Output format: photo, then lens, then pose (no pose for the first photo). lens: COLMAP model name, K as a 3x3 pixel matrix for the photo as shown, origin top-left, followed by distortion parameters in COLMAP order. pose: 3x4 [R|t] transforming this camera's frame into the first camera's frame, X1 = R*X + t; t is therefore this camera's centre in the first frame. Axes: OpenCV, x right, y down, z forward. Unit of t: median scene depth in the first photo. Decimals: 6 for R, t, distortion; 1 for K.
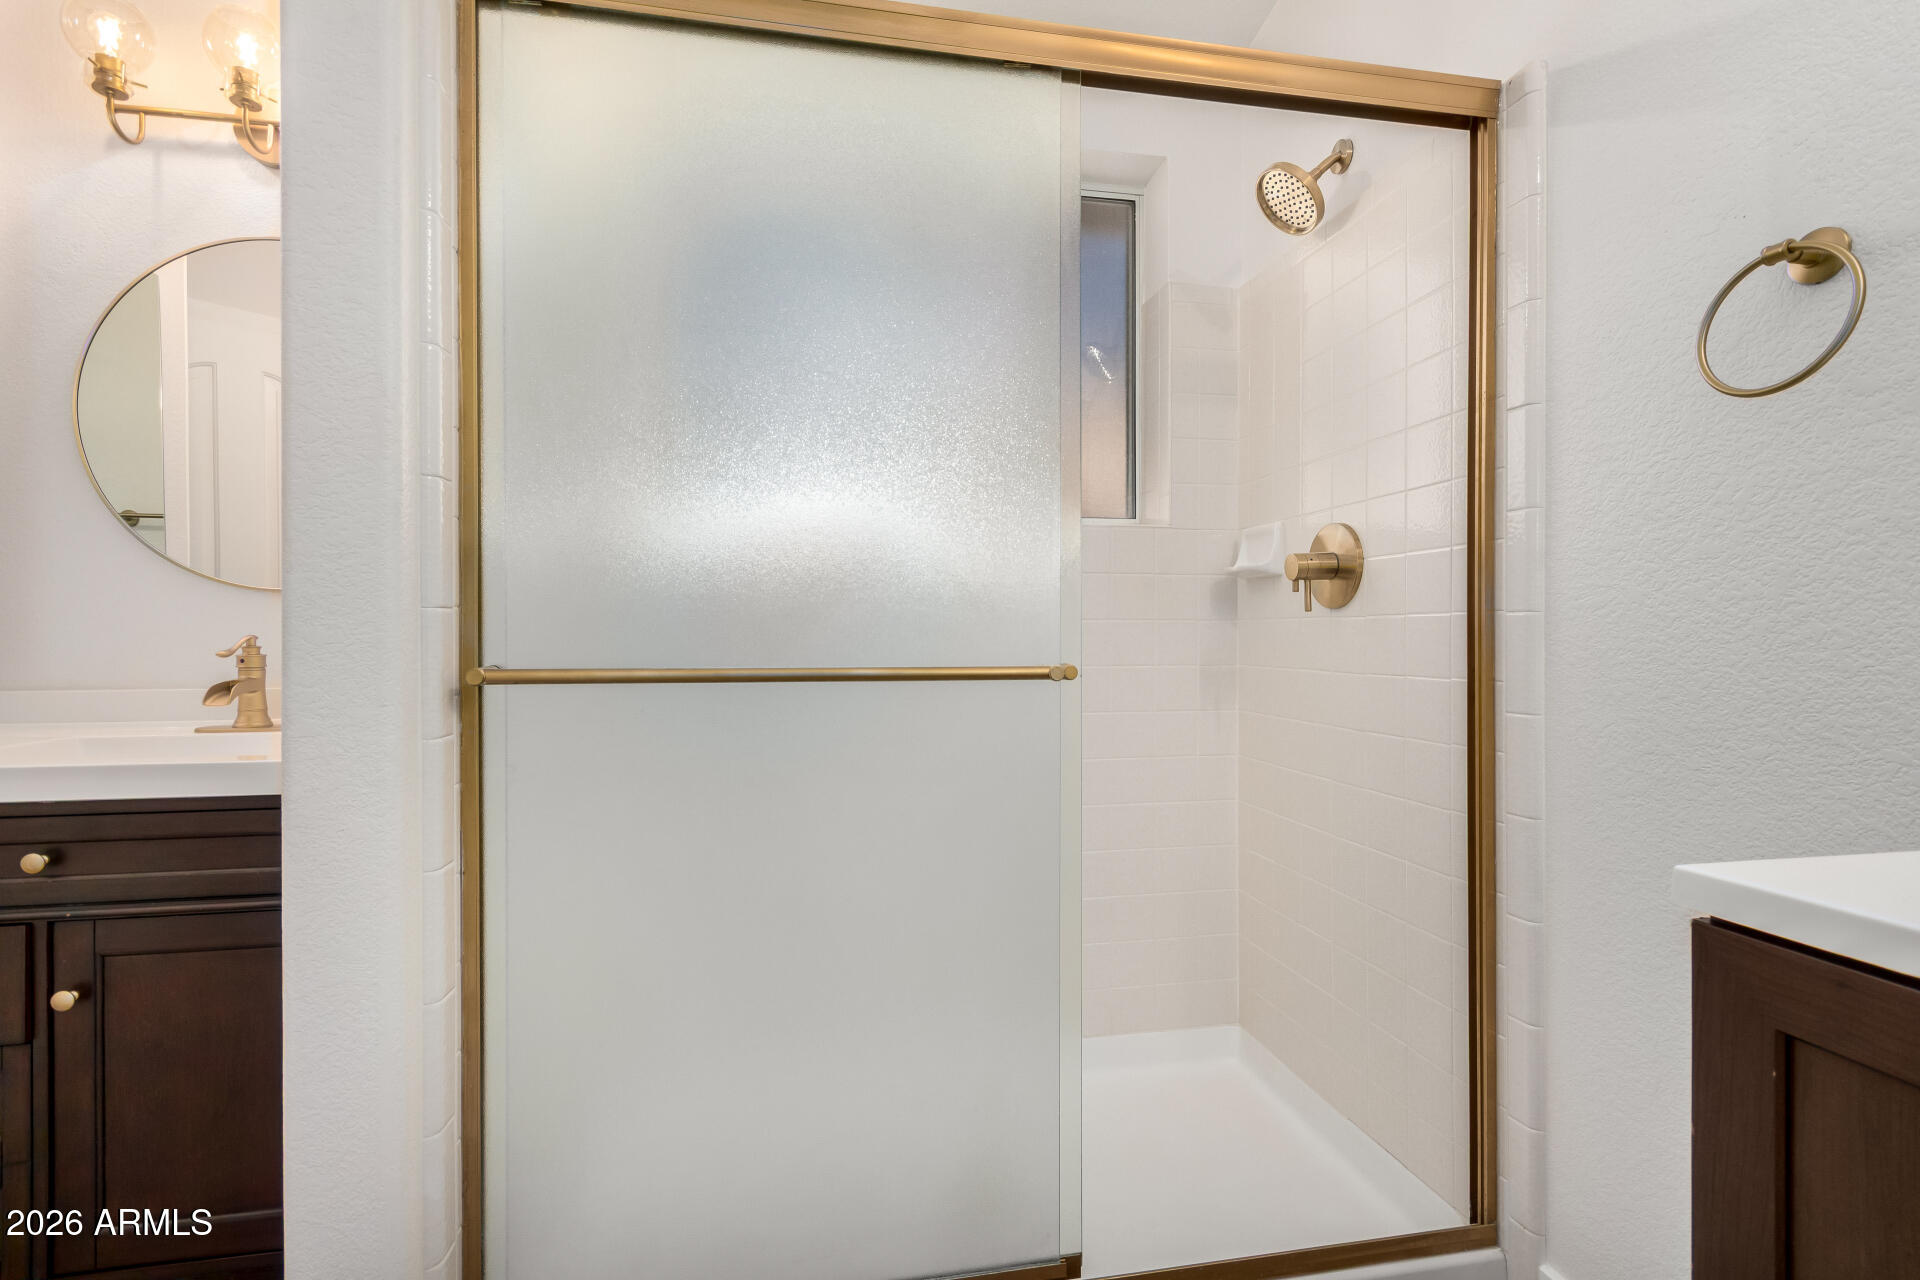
lens RADIAL K [[885.6, 0, 956.8], [0, 885.6, 629.0], [0, 0, 1]] dist [0.000972, 0.000714]
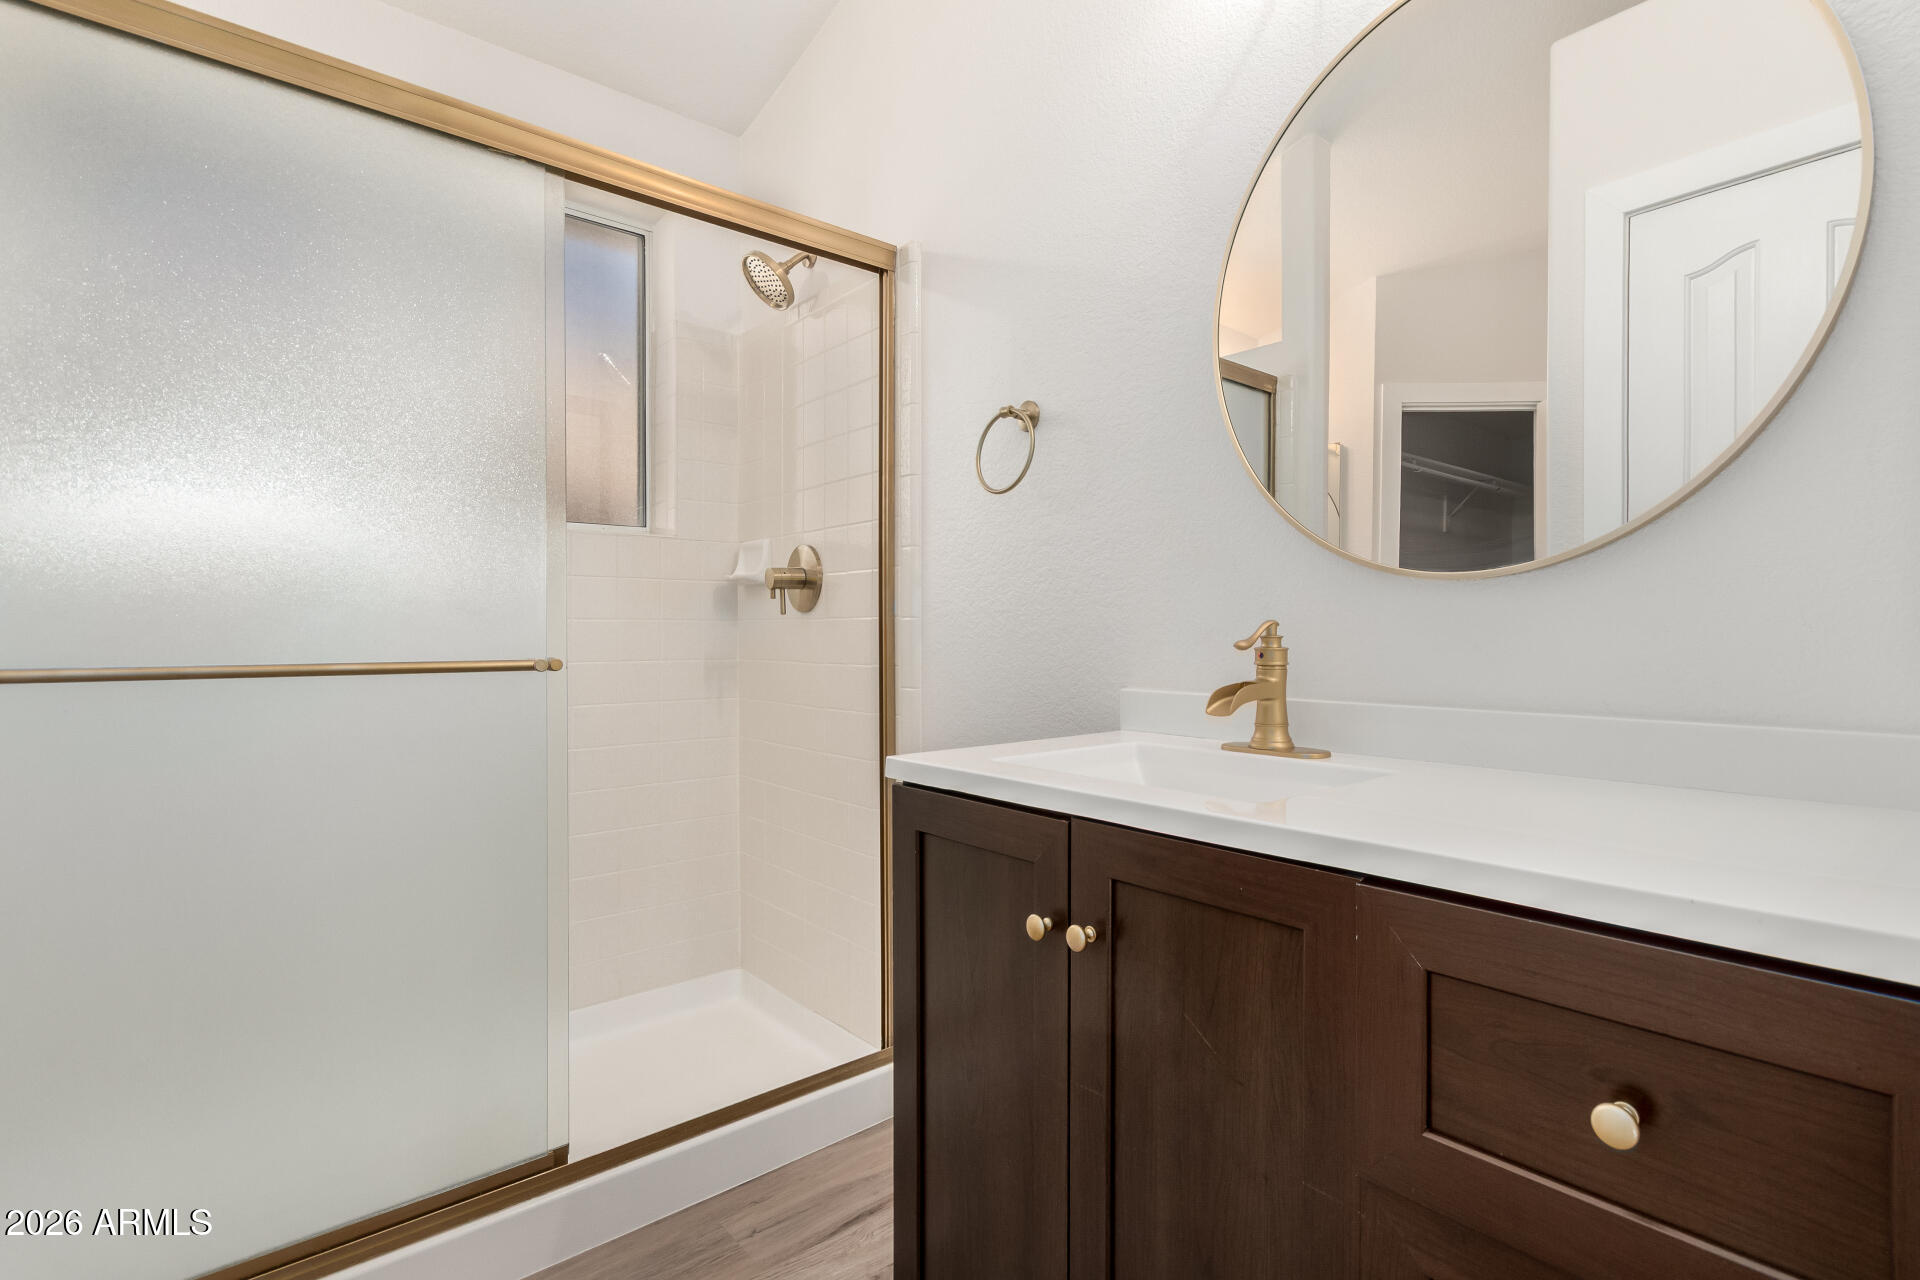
lens RADIAL K [[813.3, 0, 963.7], [0, 813.3, 633.4], [0, 0, 1]] dist [-0.001420, 0.000539]
pose [[0.848688, -0.001404, 0.528892, 0.006246], [-0.002816, 0.999970, 0.007172, -0.001682], [-0.528886, -0.007576, 0.848659, -0.113111]]
